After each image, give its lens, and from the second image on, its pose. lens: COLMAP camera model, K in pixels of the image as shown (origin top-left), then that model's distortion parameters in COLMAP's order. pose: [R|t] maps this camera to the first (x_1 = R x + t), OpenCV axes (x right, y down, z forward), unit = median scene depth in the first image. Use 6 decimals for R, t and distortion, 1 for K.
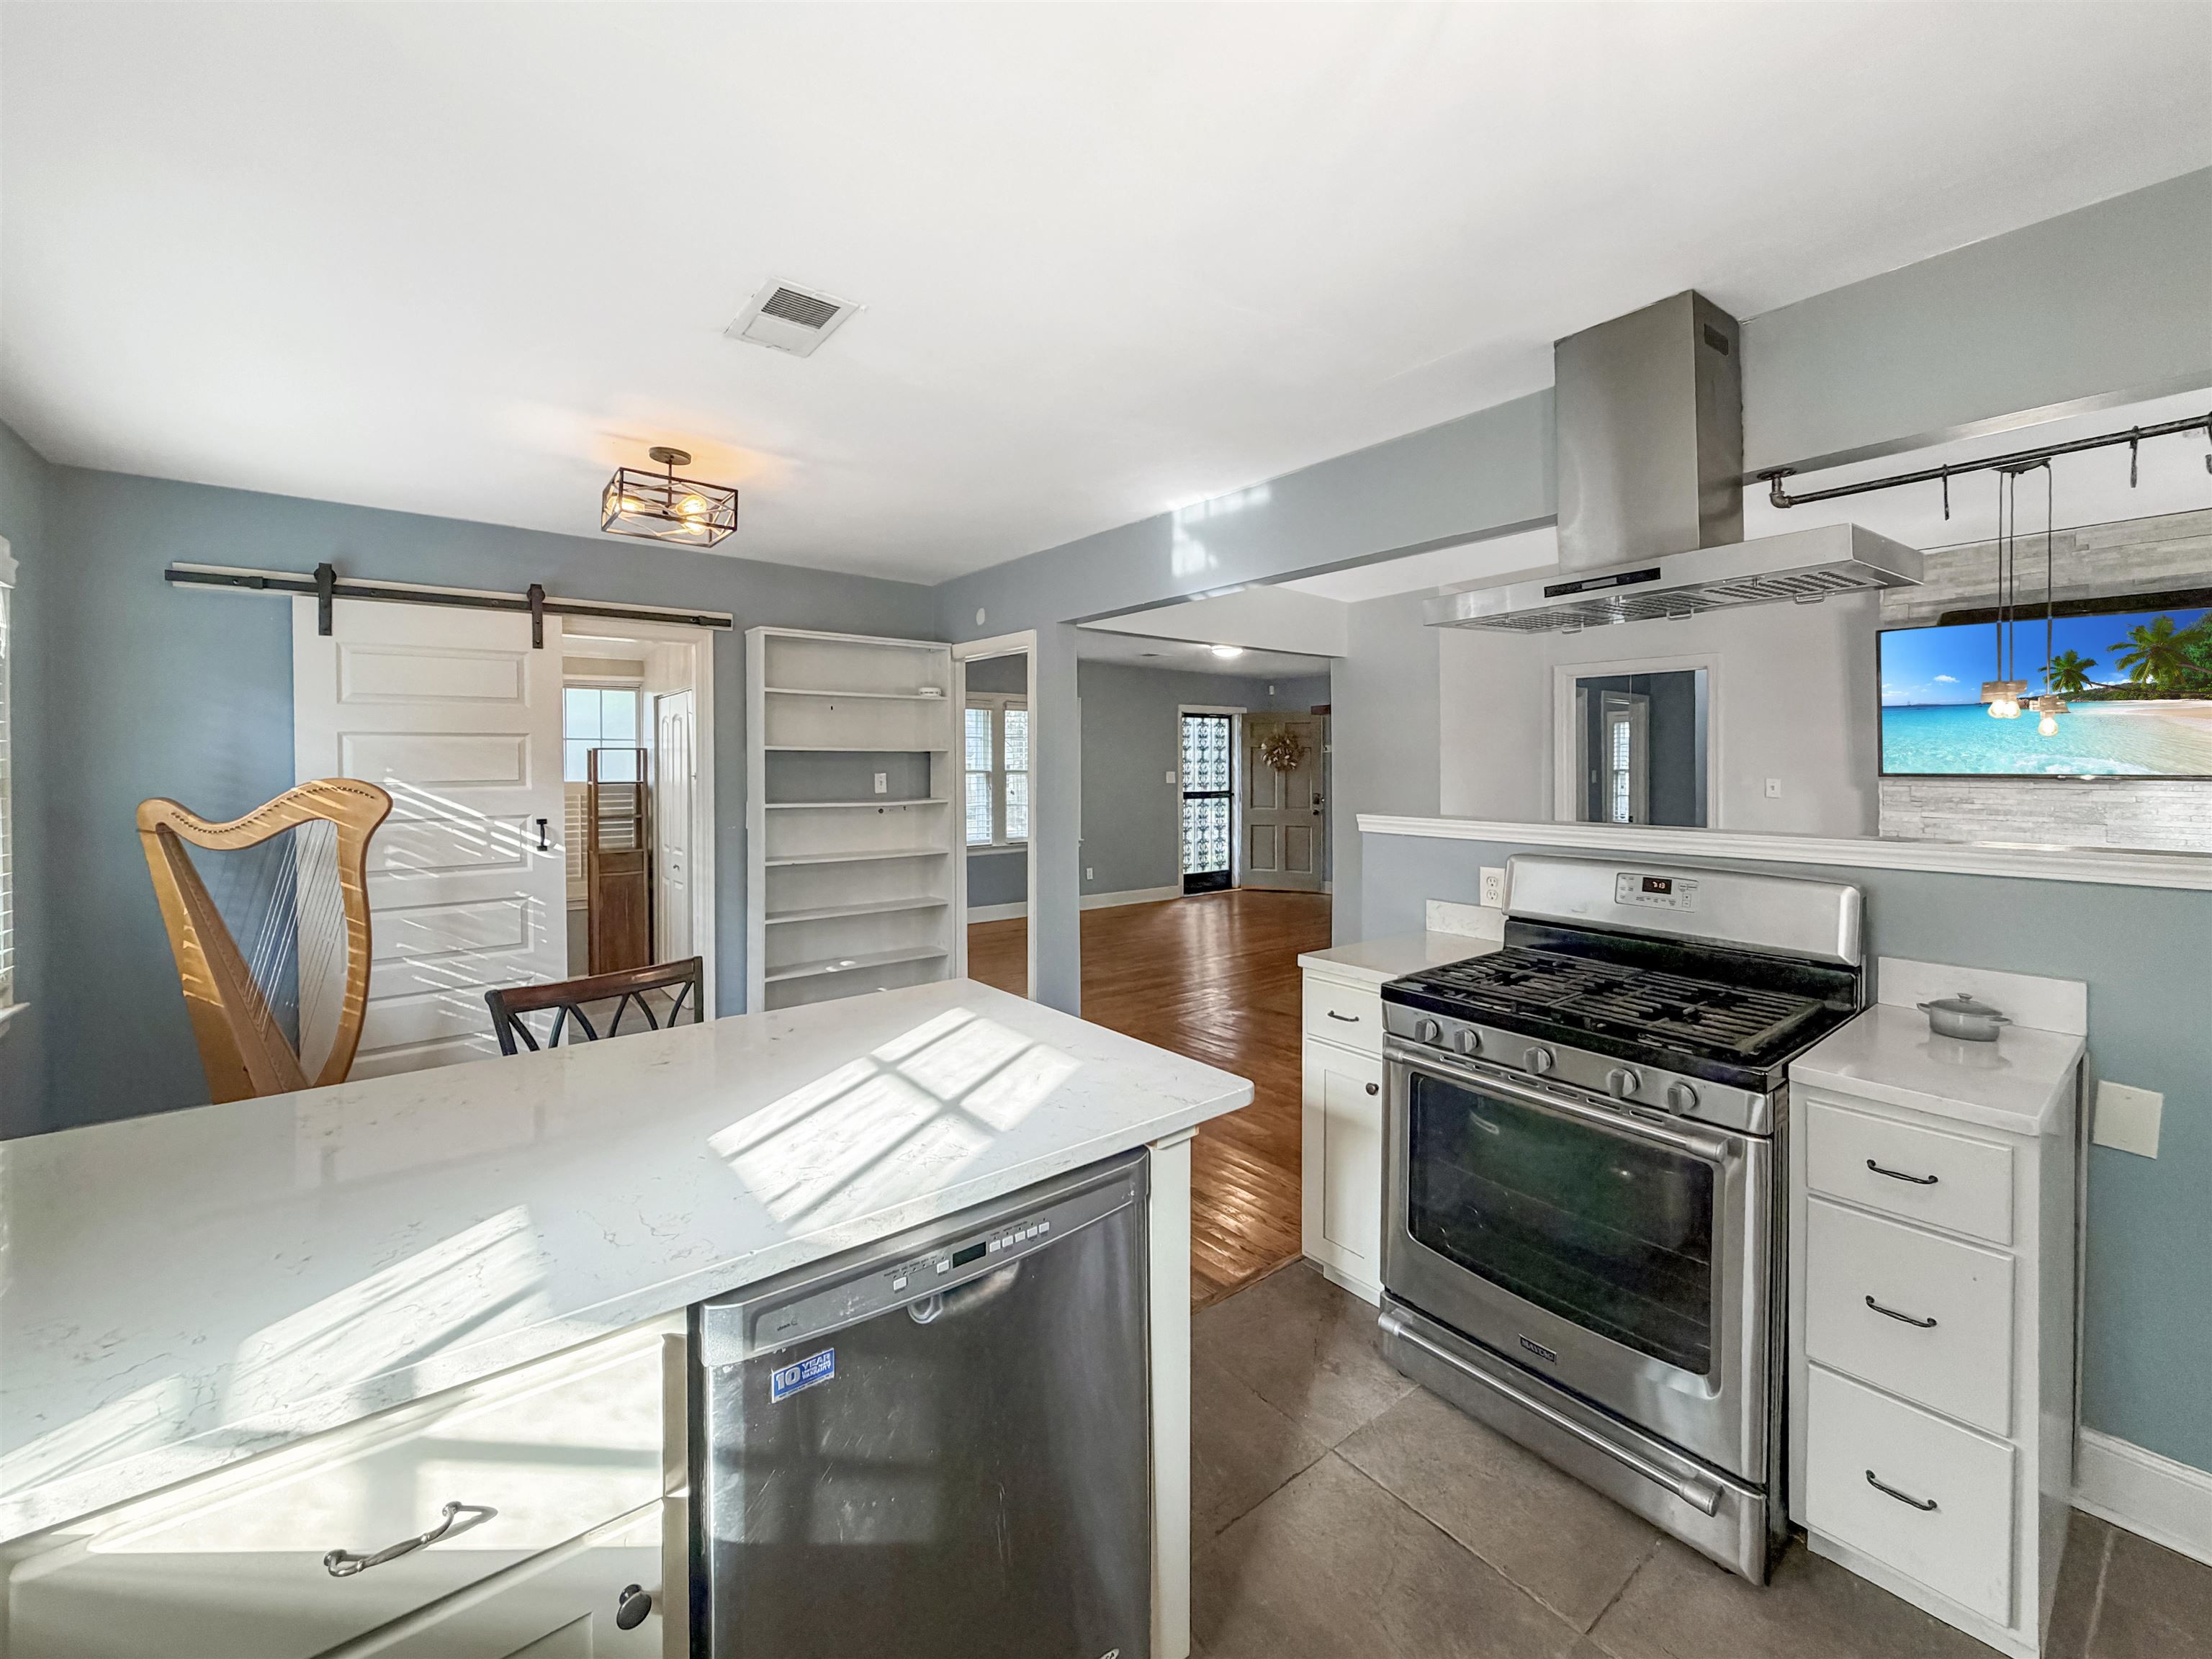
lens RADIAL K [[890.8, 0, 1101.4], [0, 890.8, 792.3], [0, 0, 1]] dist [-0.006510, -0.000204]
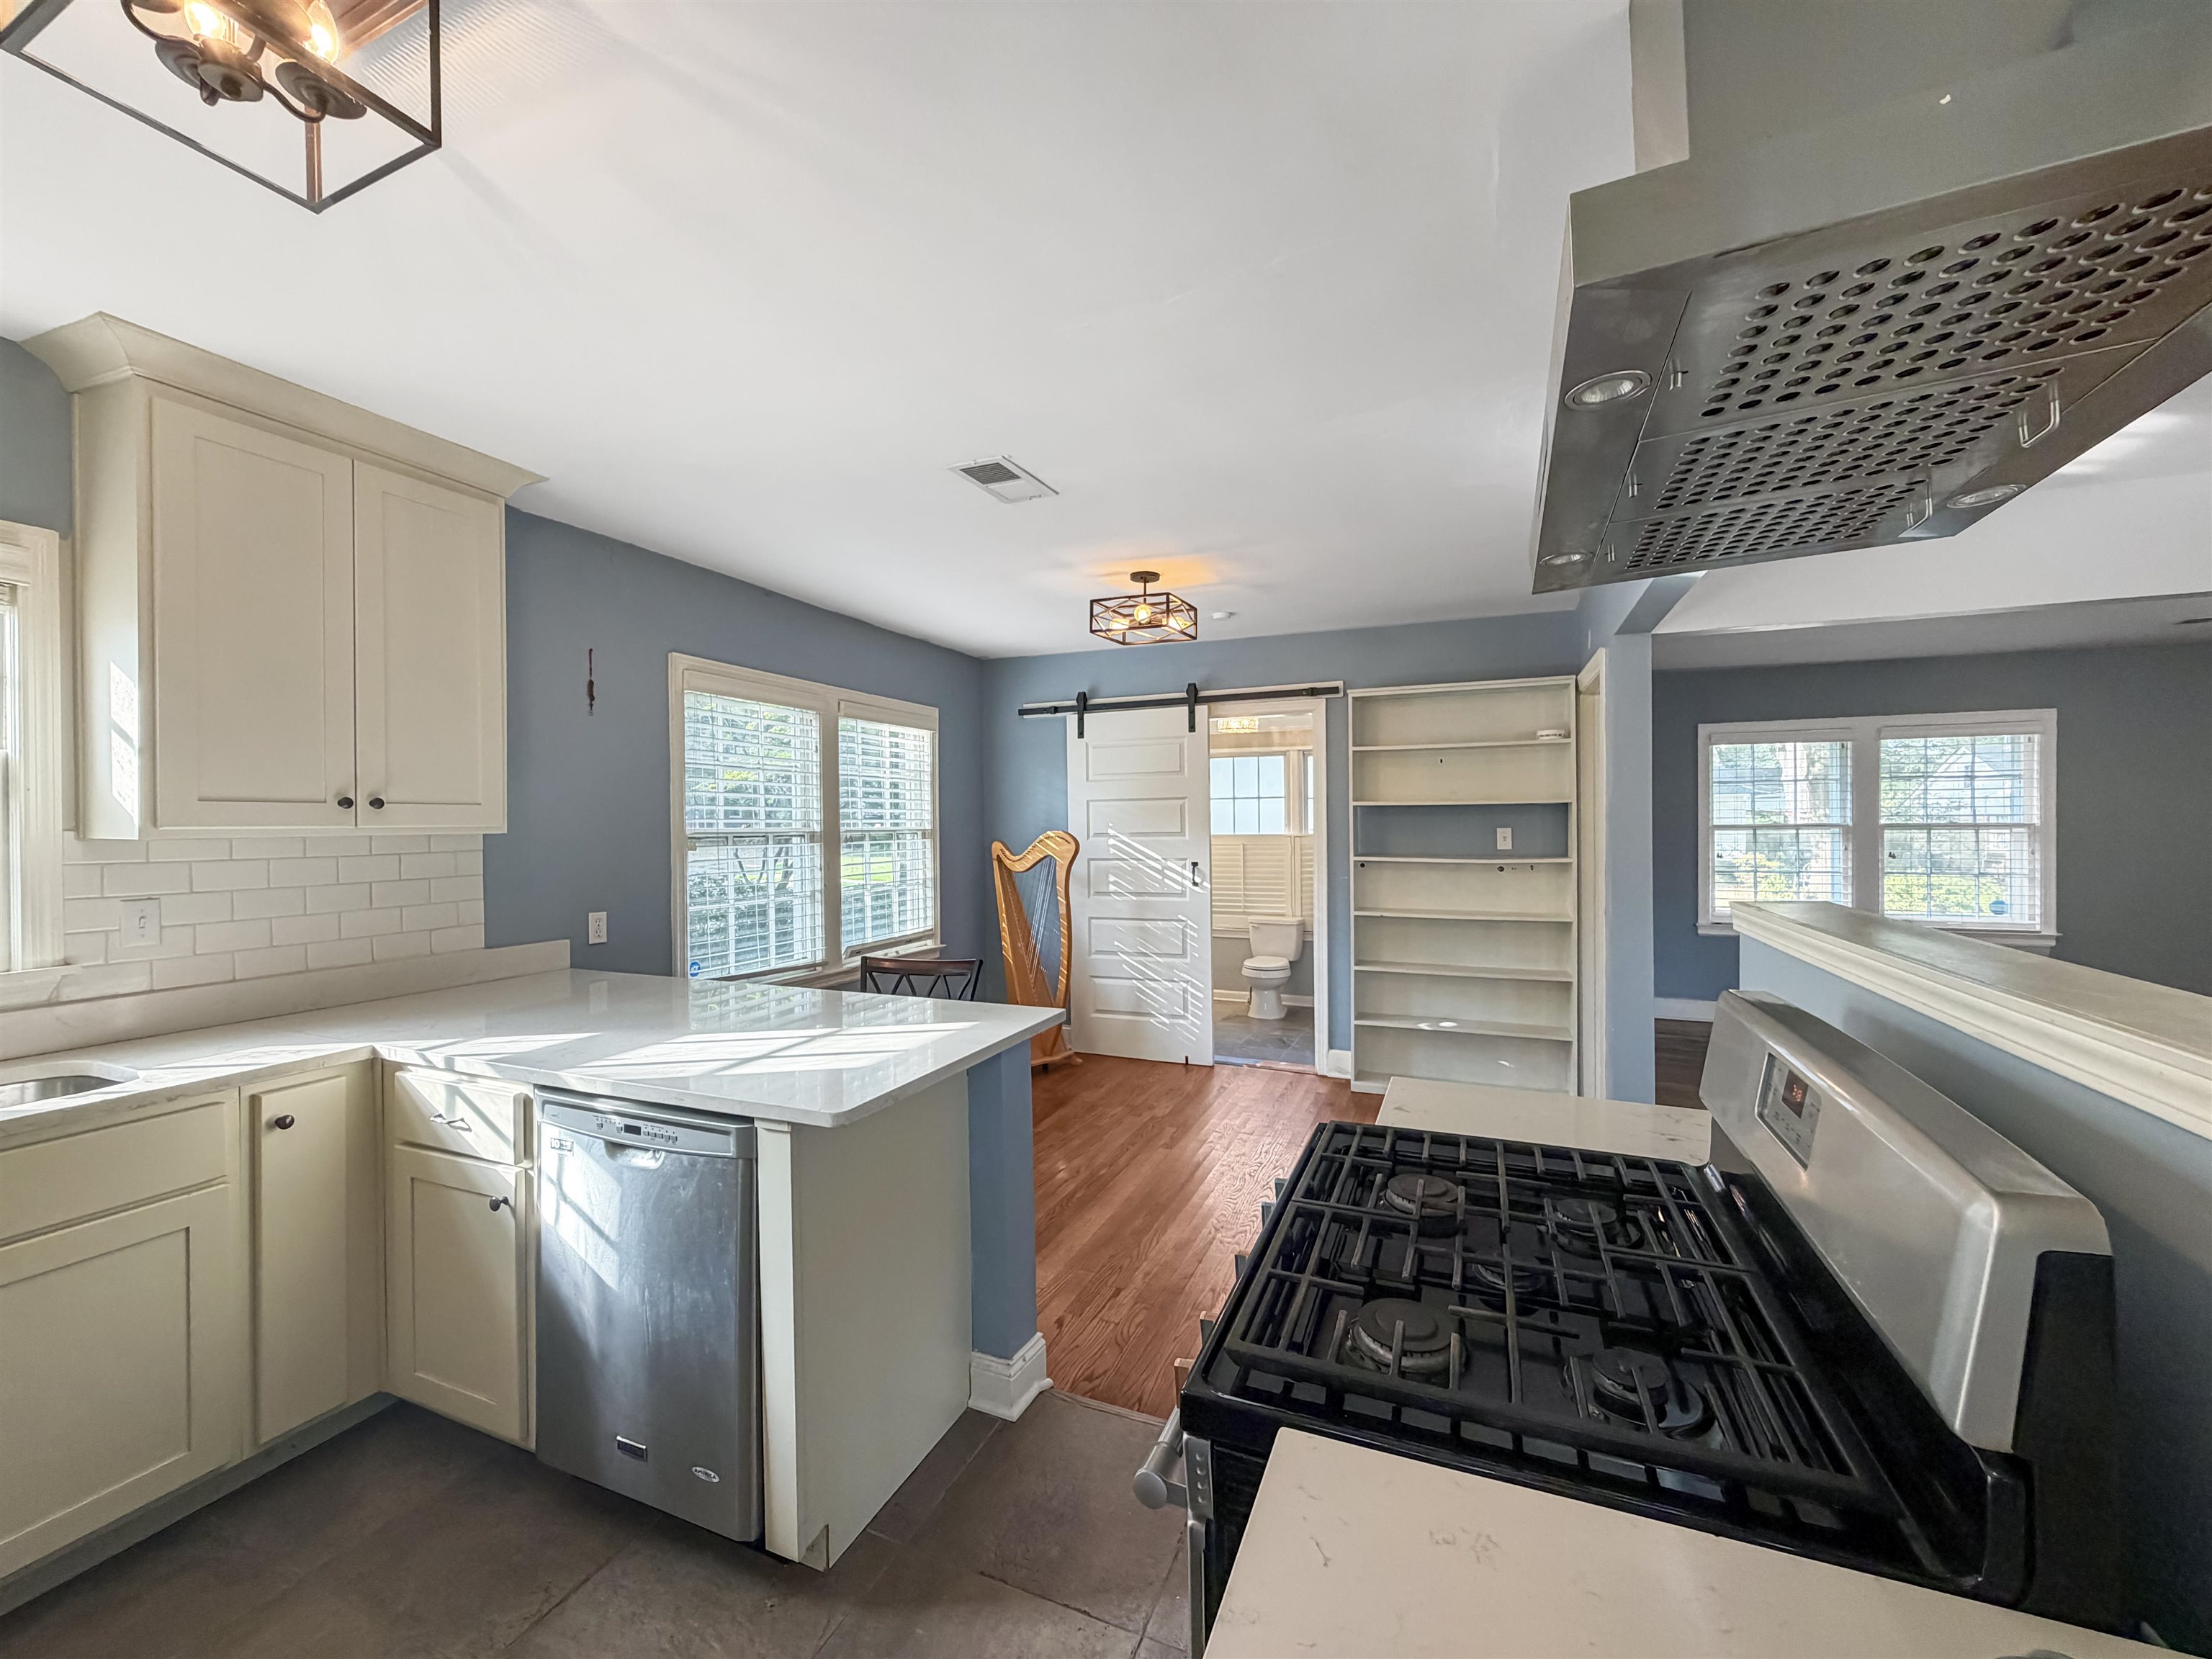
lens RADIAL K [[872.1, 0, 1103.6], [0, 872.1, 849.5], [0, 0, 1]] dist [0.000206, -0.000027]
pose [[0.484235, 0.024558, -0.874593, 0.389336], [-0.020160, 0.999654, 0.016907, -0.006485], [0.874706, 0.009445, 0.484562, 0.234079]]
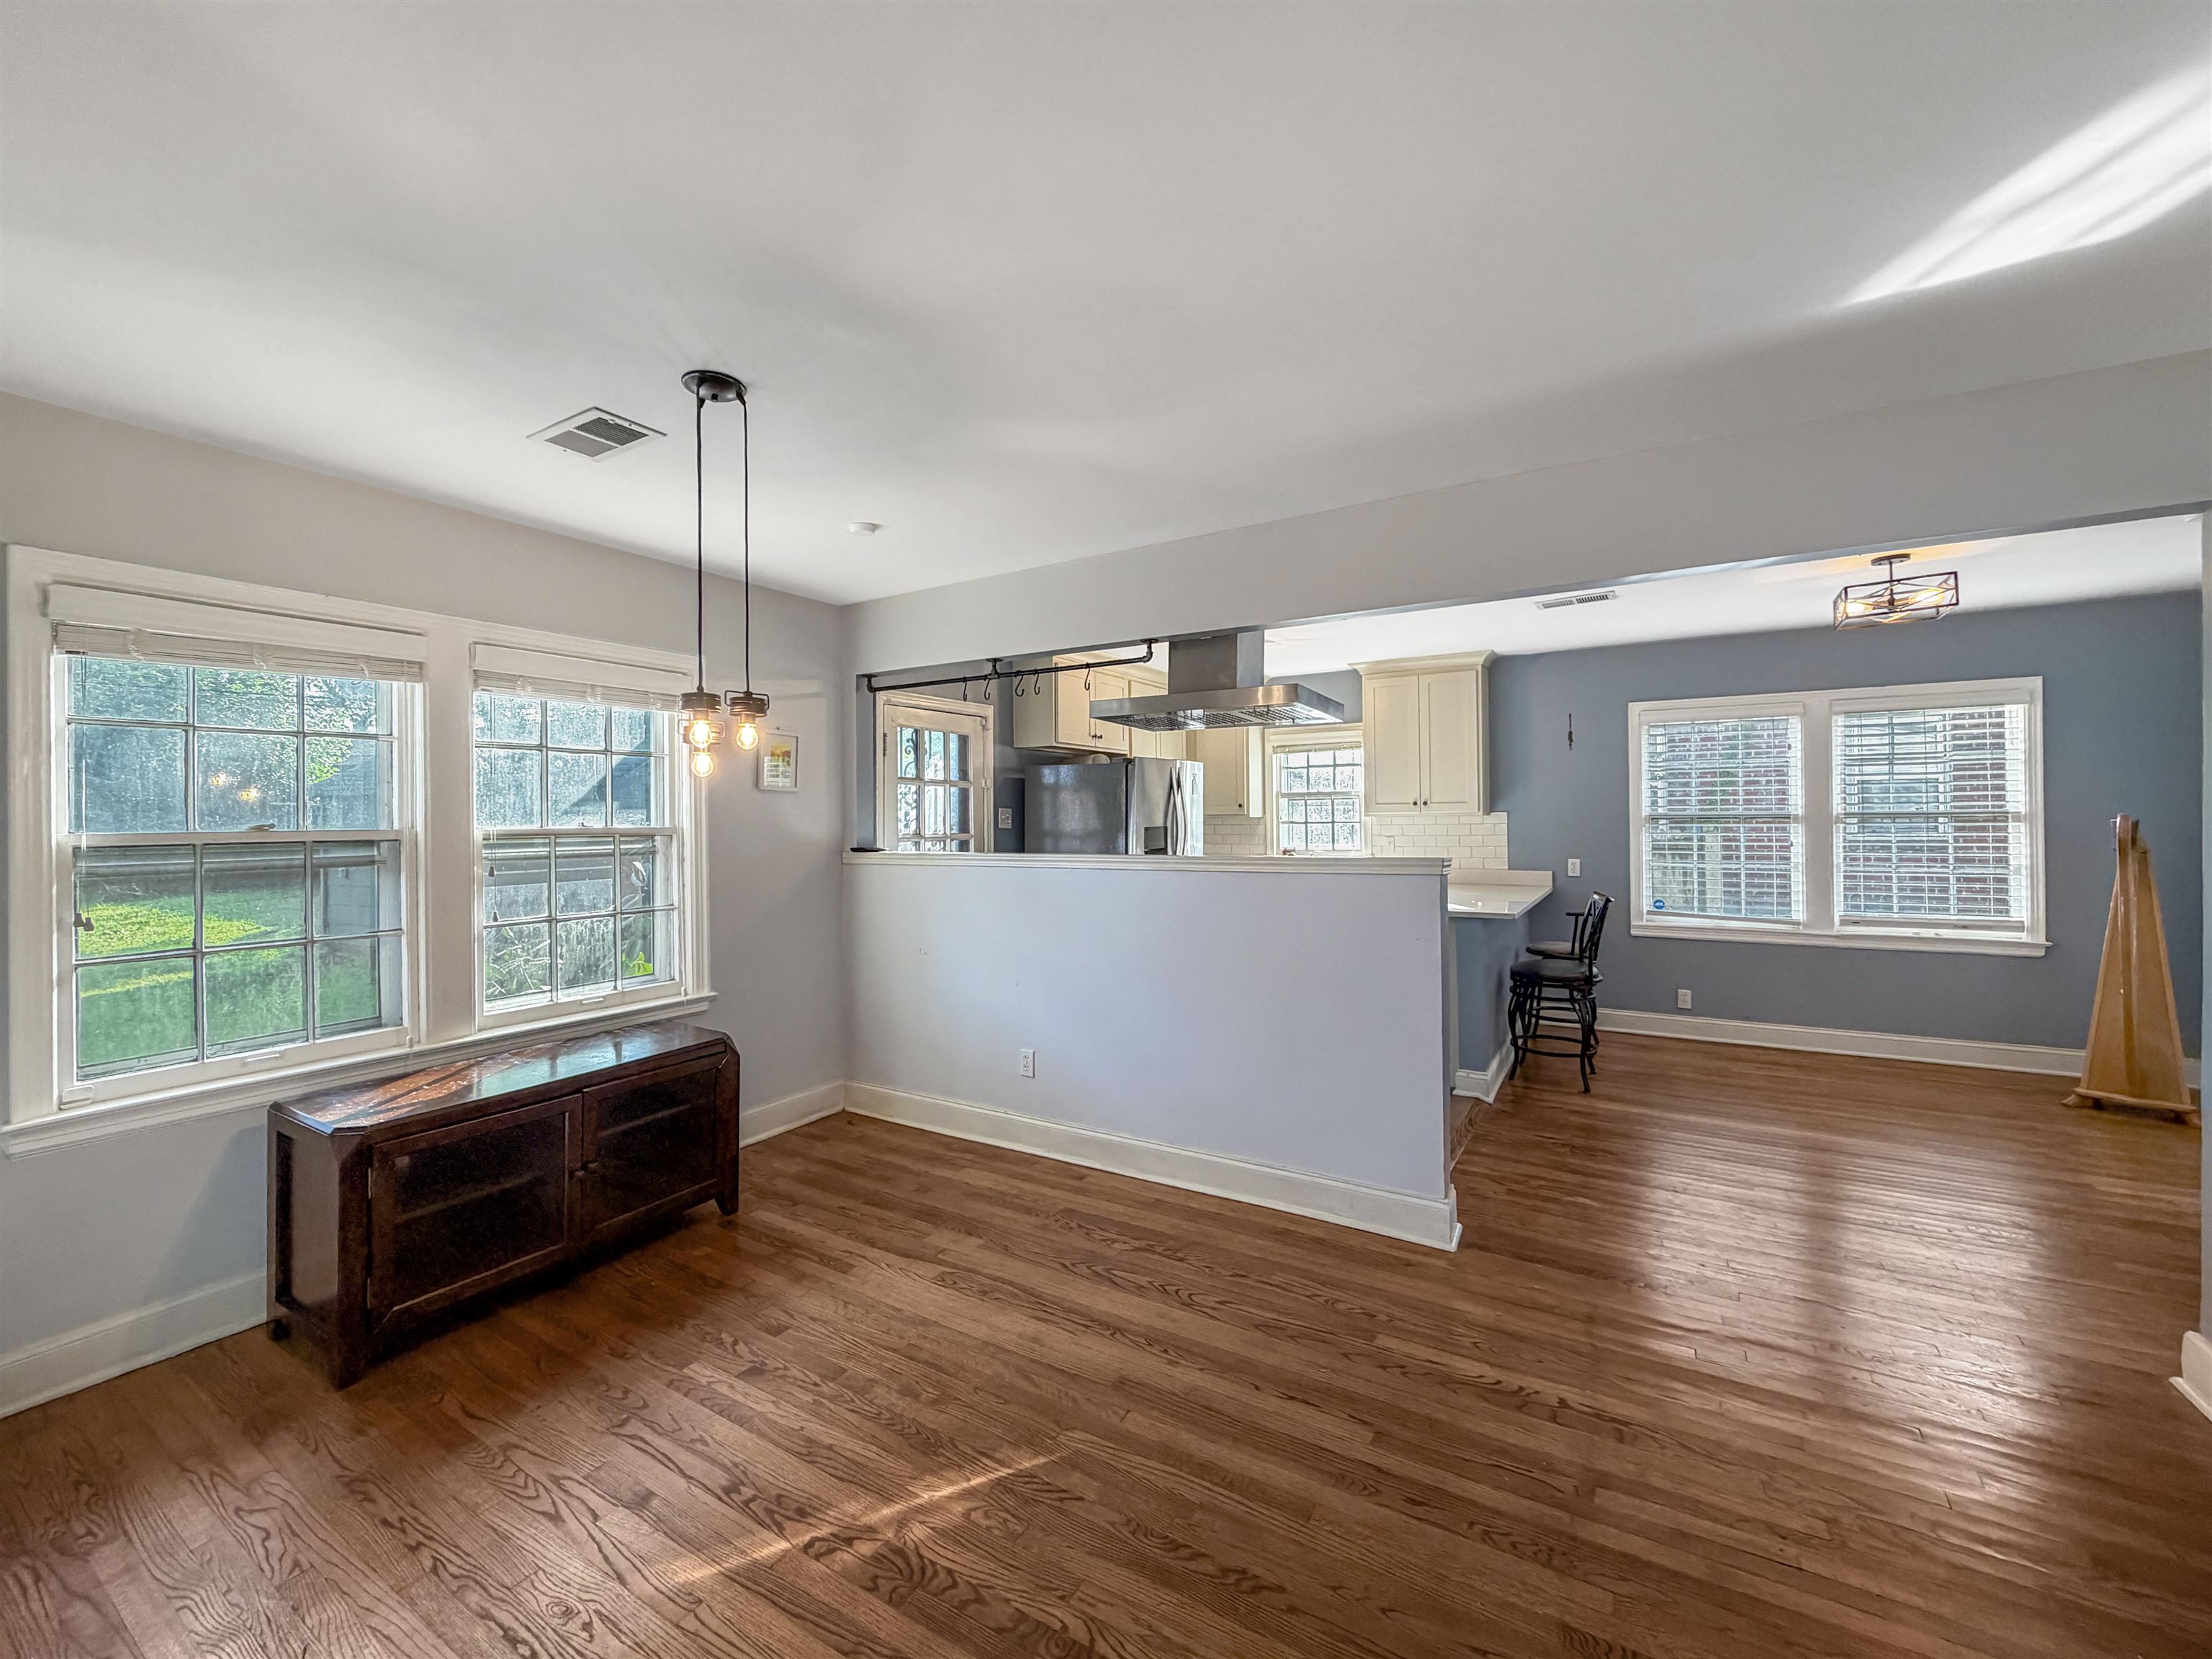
lens RADIAL K [[896.4, 0, 1099.4], [0, 896.4, 823.3], [0, 0, 1]] dist [-0.000481, 0.000095]
pose [[-0.938393, 0.012326, -0.345350, 0.693913], [0.001112, 0.999466, 0.032651, -0.032406], [0.345568, 0.030255, -0.937906, 1.225733]]
